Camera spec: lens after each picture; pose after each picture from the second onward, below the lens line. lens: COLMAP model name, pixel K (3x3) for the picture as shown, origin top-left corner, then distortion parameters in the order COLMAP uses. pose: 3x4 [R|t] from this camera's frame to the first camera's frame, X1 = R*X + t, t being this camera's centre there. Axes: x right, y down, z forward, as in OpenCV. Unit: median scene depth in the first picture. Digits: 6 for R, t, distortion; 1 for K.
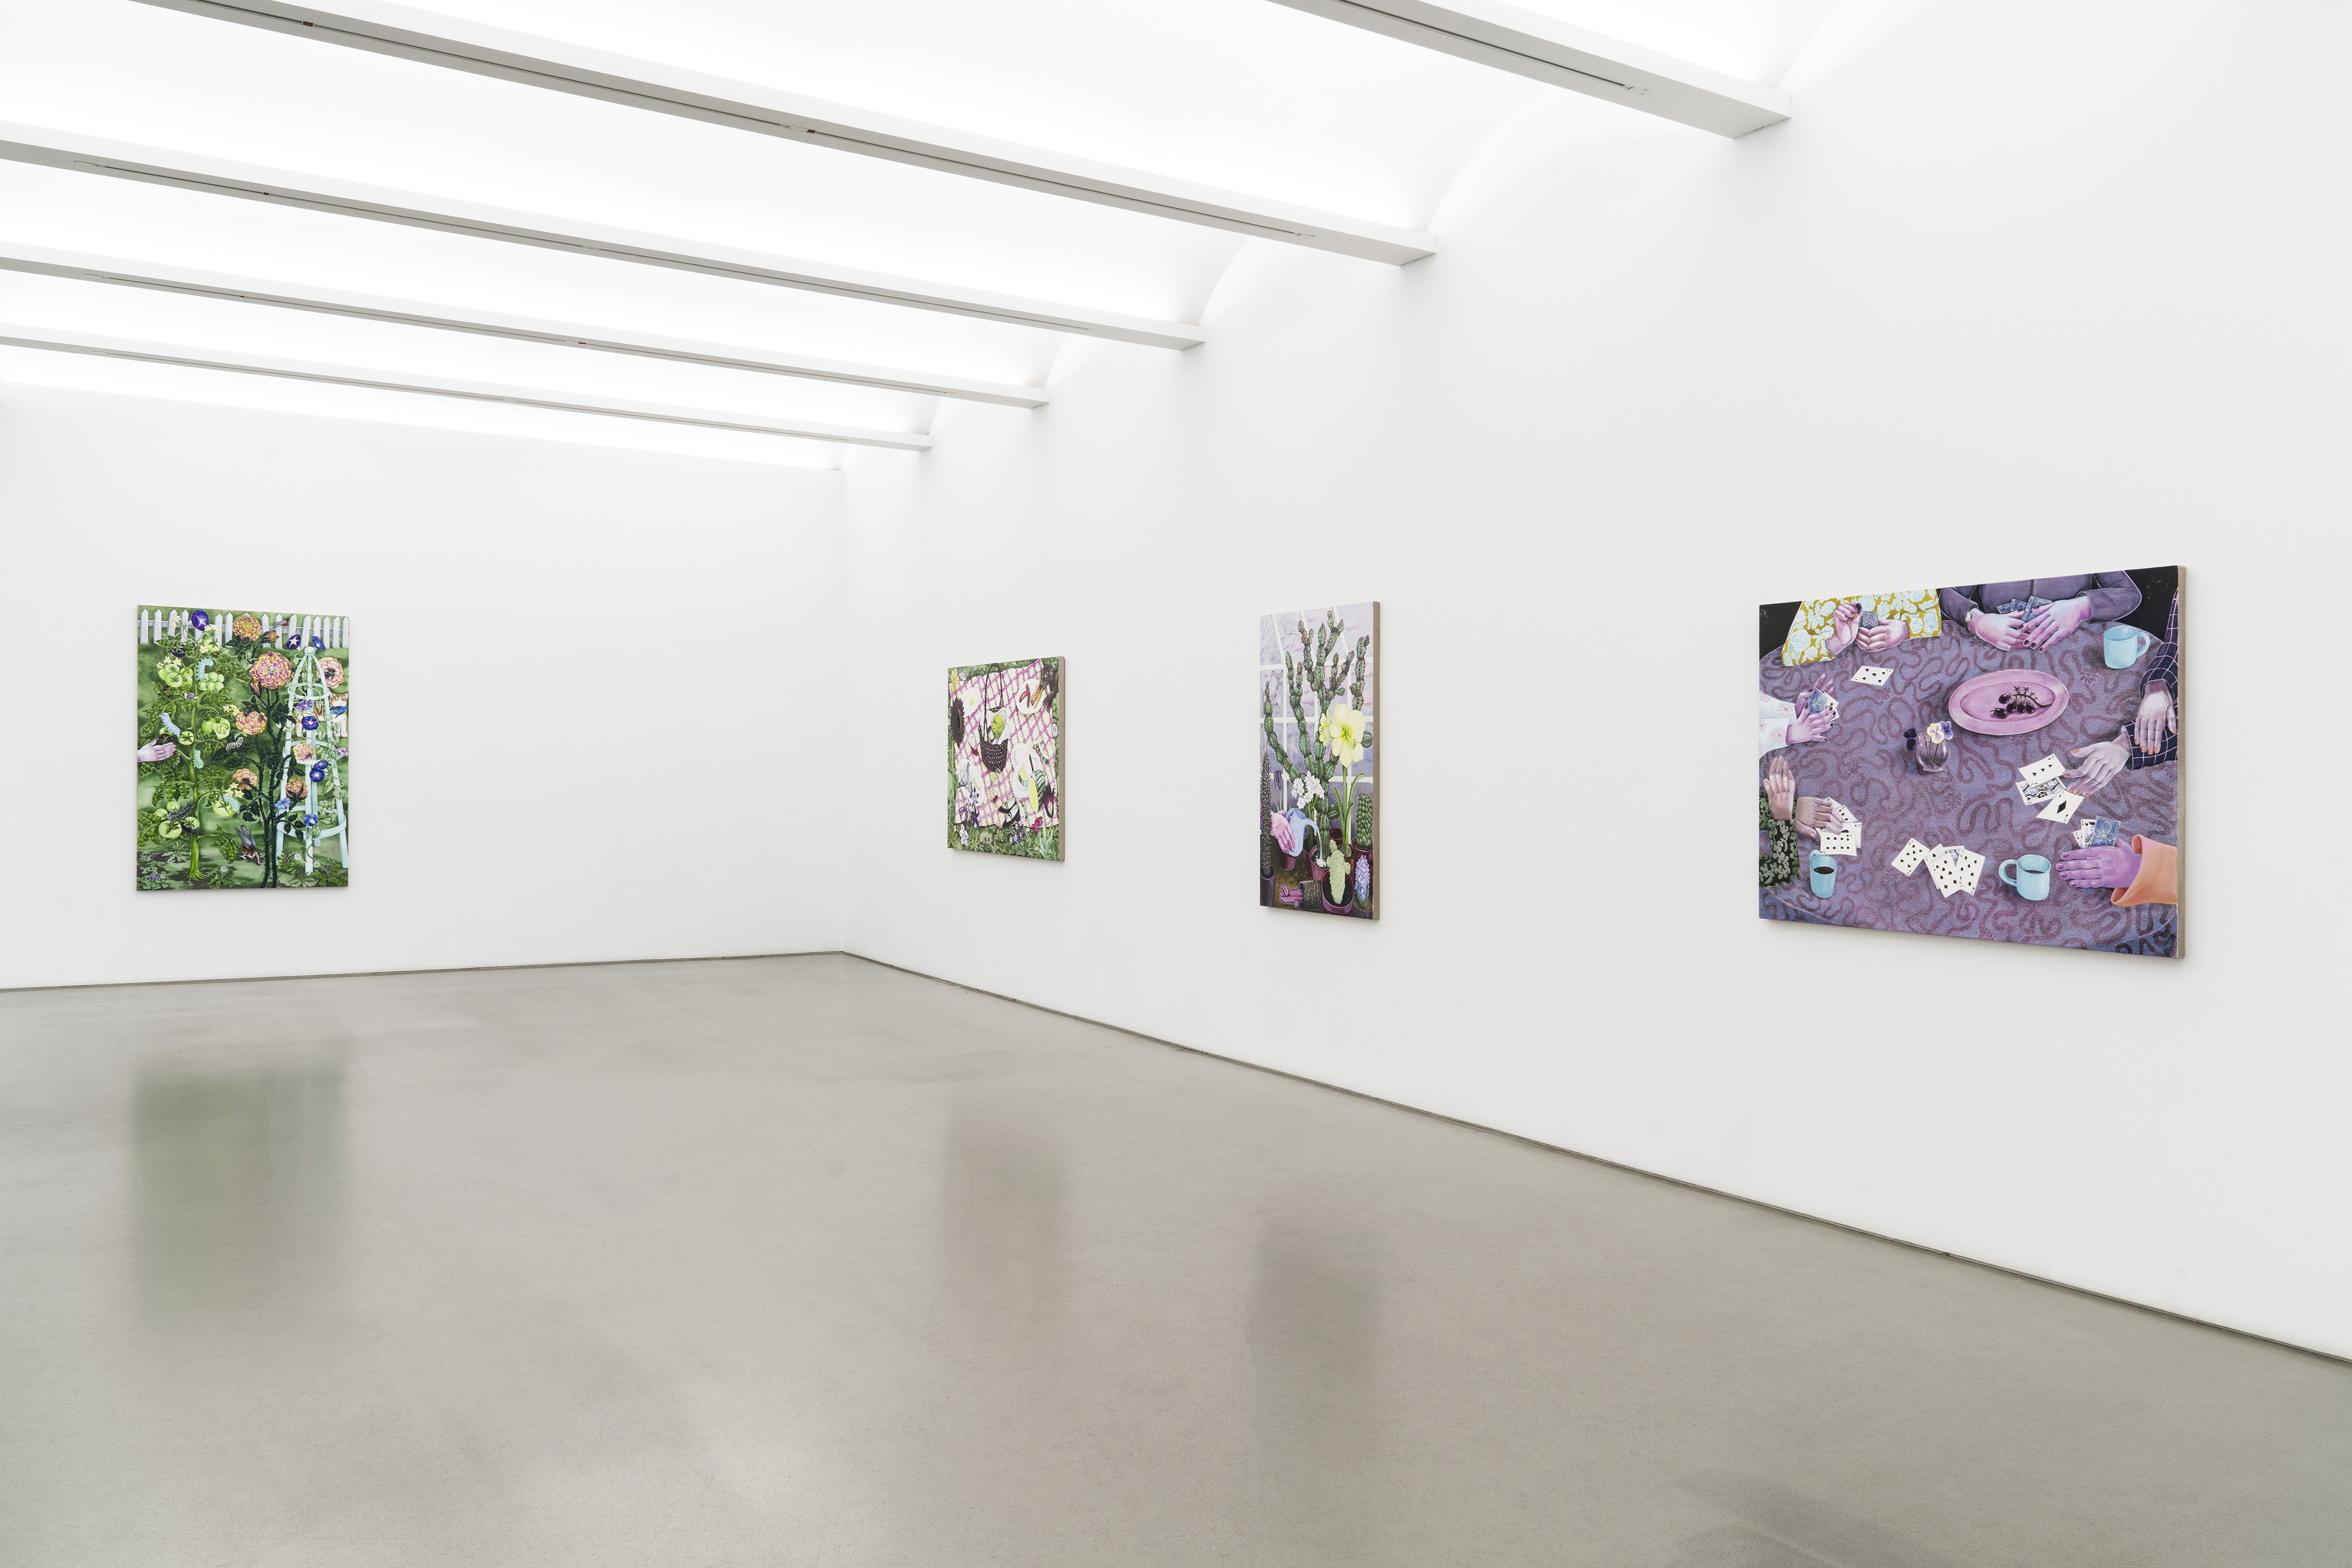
lens RADIAL K [[1746.5, 0, 1177.5], [0, 1746.5, 766.0], [0, 0, 1]] dist [0.013724, 0.001918]
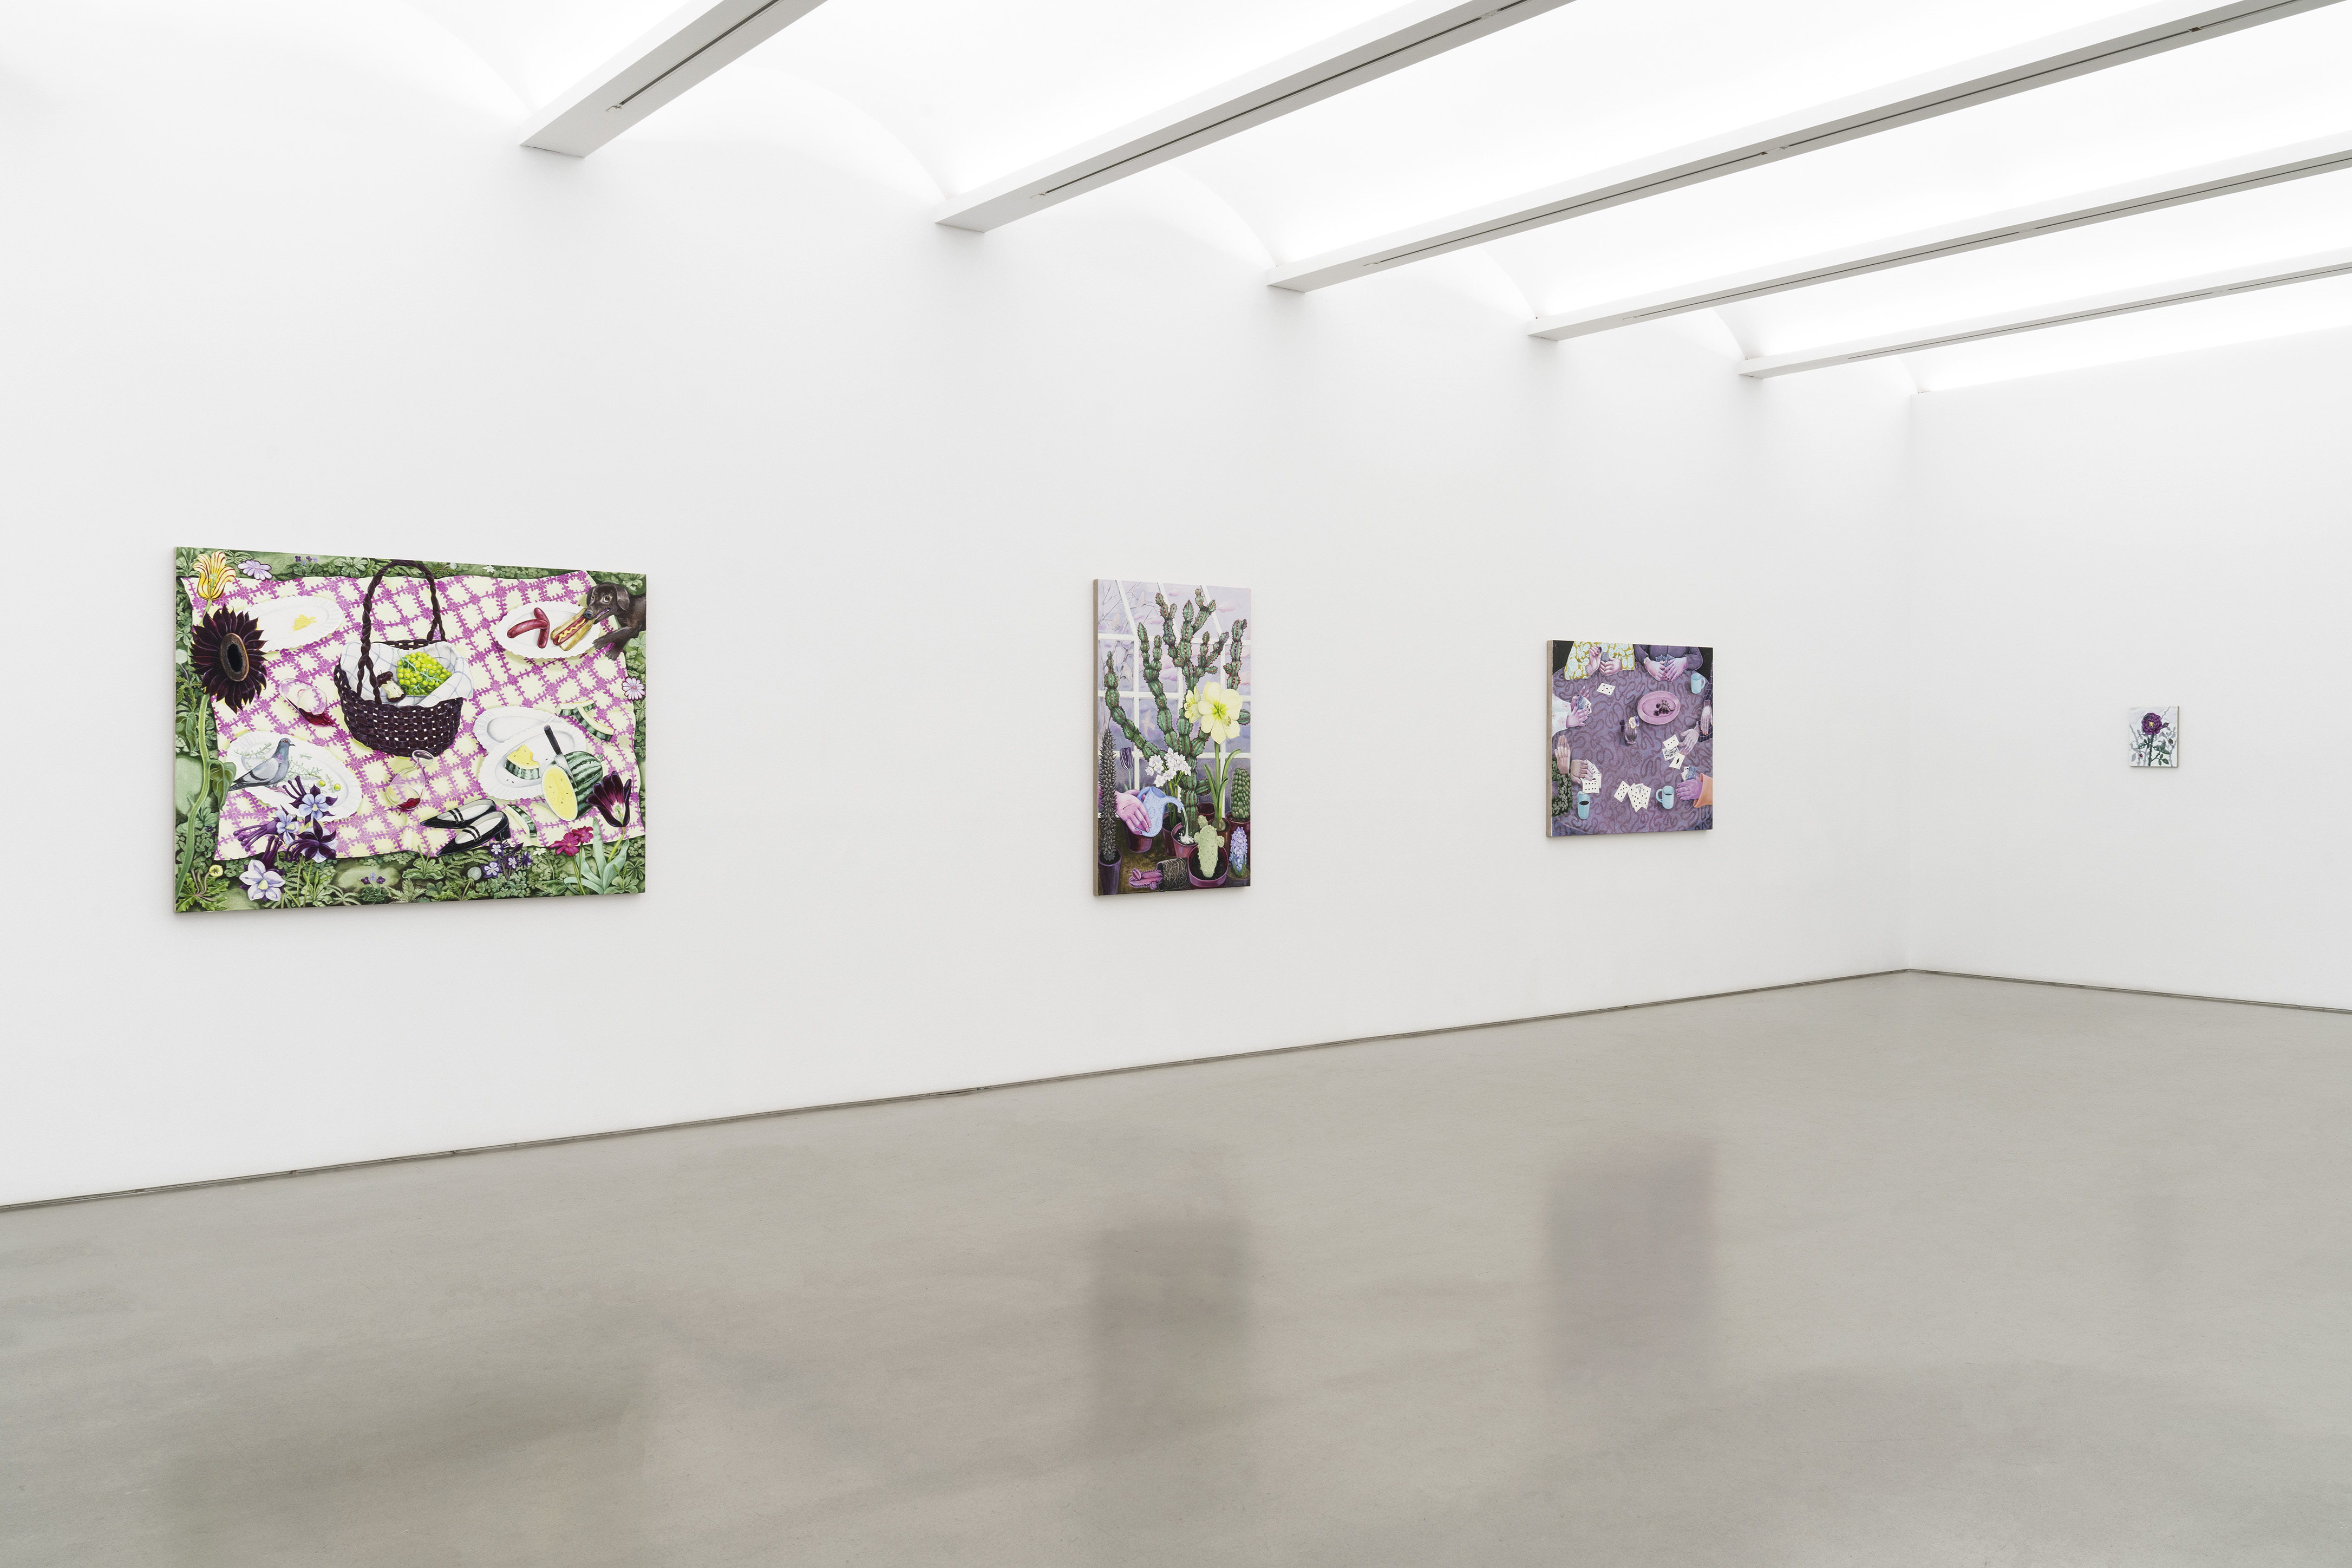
lens RADIAL K [[2023.1, 0, 1176.1], [0, 2023.1, 782.4], [0, 0, 1]] dist [0.019301, 0.001707]
pose [[-0.127770, -0.013875, 0.991707, -1.079477], [0.007712, 0.999858, 0.014982, 0.005424], [-0.991774, 0.009562, -0.127645, 1.170665]]
